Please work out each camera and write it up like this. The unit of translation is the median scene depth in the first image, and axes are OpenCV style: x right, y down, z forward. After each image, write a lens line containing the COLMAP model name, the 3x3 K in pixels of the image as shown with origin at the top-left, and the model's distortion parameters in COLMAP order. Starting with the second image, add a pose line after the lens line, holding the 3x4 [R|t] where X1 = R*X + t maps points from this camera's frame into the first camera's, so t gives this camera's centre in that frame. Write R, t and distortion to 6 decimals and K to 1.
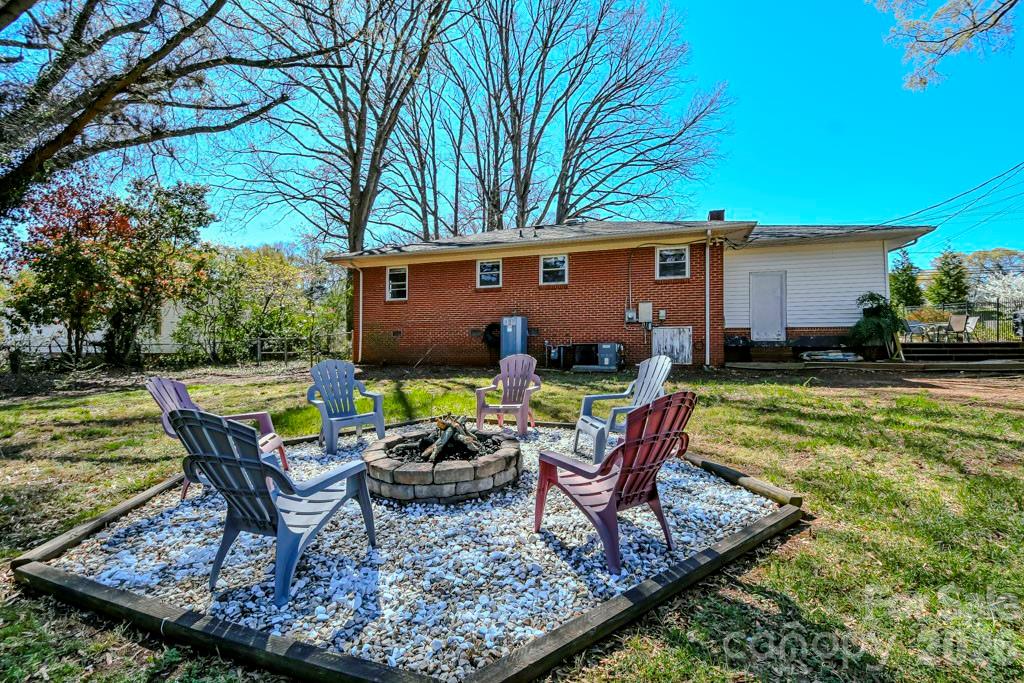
lens RADIAL K [[456.1, 0, 512.0], [0, 456.1, 341.5], [0, 0, 1]] dist [0.001953, -0.004409]
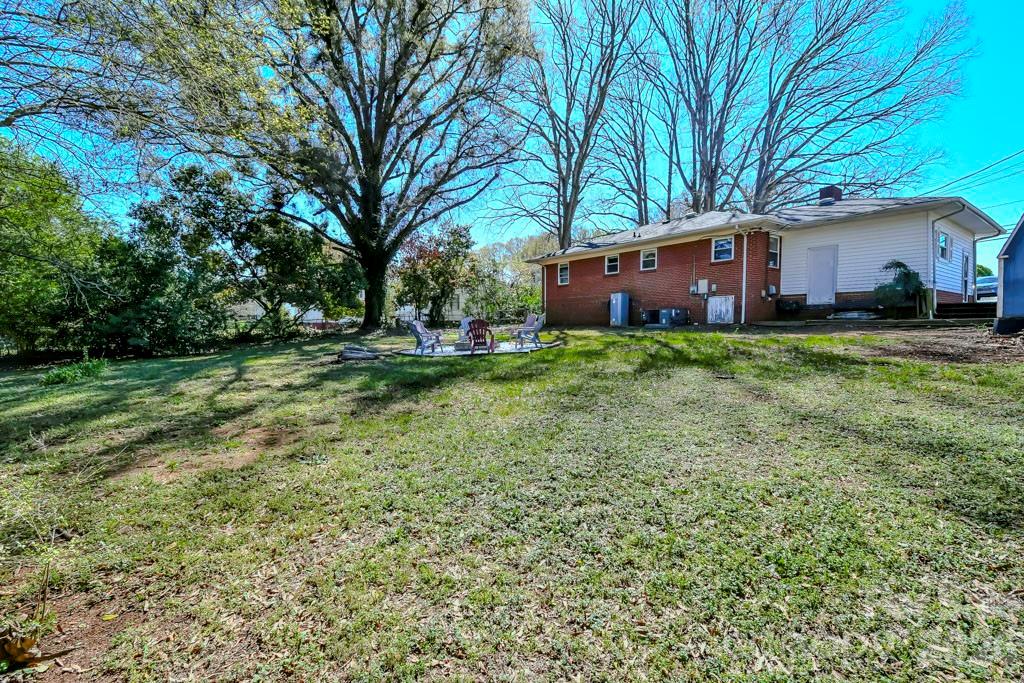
lens RADIAL K [[466.0, 0, 512.0], [0, 466.0, 341.5], [0, 0, 1]] dist [-0.002286, -0.000803]
pose [[0.822085, 0.018070, -0.569078, 0.593518], [0.016834, 0.998288, 0.056017, 0.014247], [0.569116, -0.055631, 0.820373, -0.493804]]
